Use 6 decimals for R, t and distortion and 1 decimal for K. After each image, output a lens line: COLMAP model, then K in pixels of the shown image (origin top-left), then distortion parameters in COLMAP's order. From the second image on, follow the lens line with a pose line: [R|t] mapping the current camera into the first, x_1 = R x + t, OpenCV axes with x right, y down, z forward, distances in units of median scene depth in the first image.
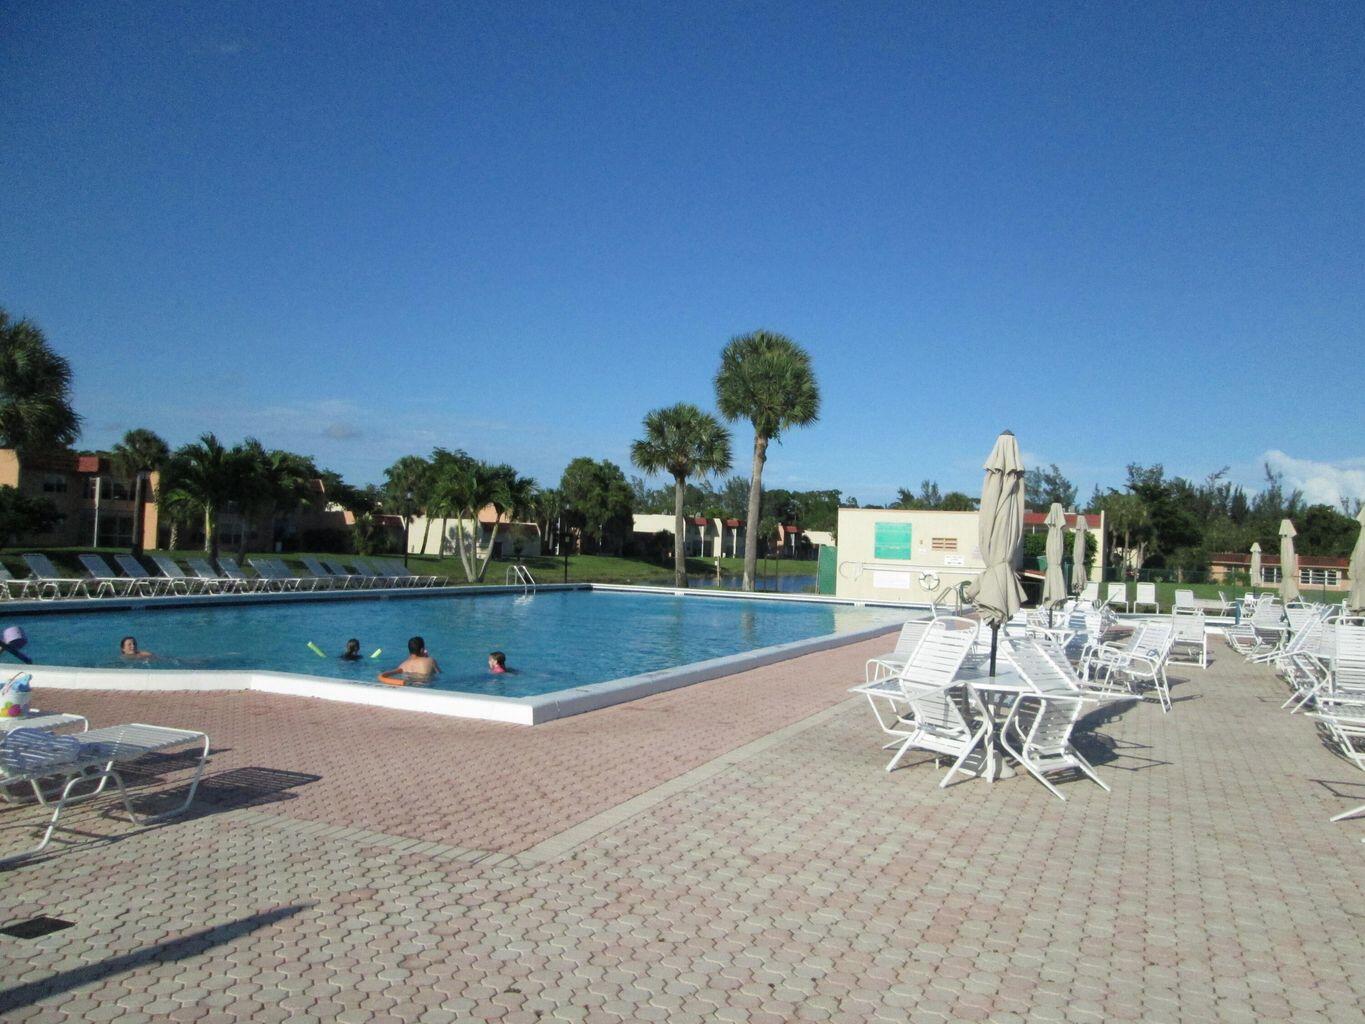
lens RADIAL K [[1099.7, 0, 684.2], [0, 1099.7, 515.2], [0, 0, 1]] dist [-0.053282, 0.010475]
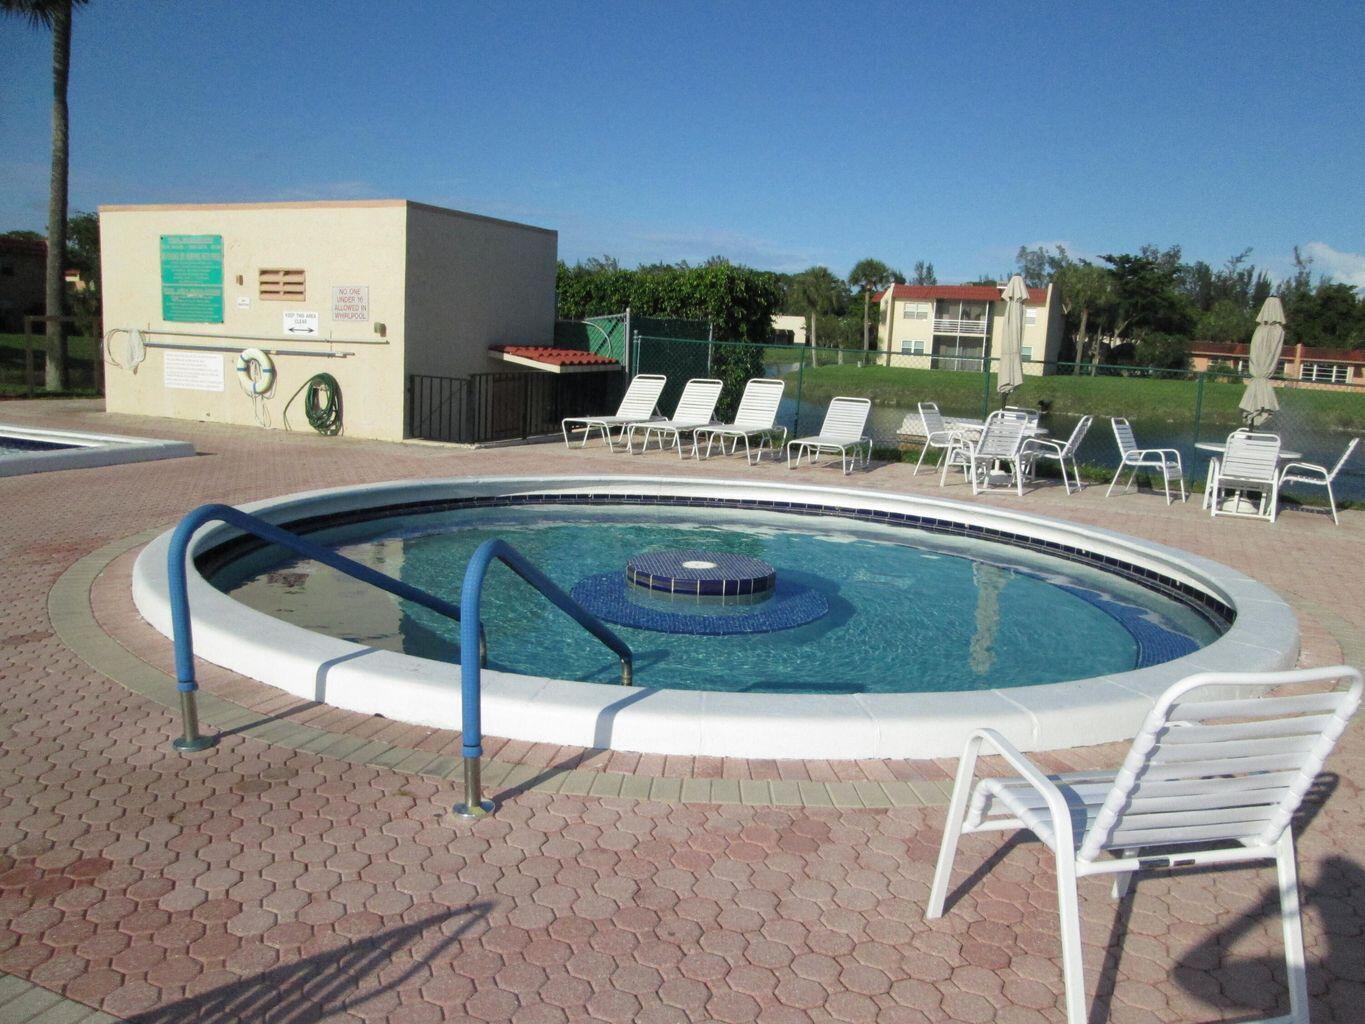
lens RADIAL K [[1099.7, 0, 681.4], [0, 1099.7, 512.0], [0, 0, 1]] dist [-0.053282, 0.010475]
pose [[0.999771, 0.008767, -0.019519, 0.111496], [-0.004960, 0.982312, 0.187185, 0.009303], [0.020815, -0.187045, 0.982131, 0.163933]]
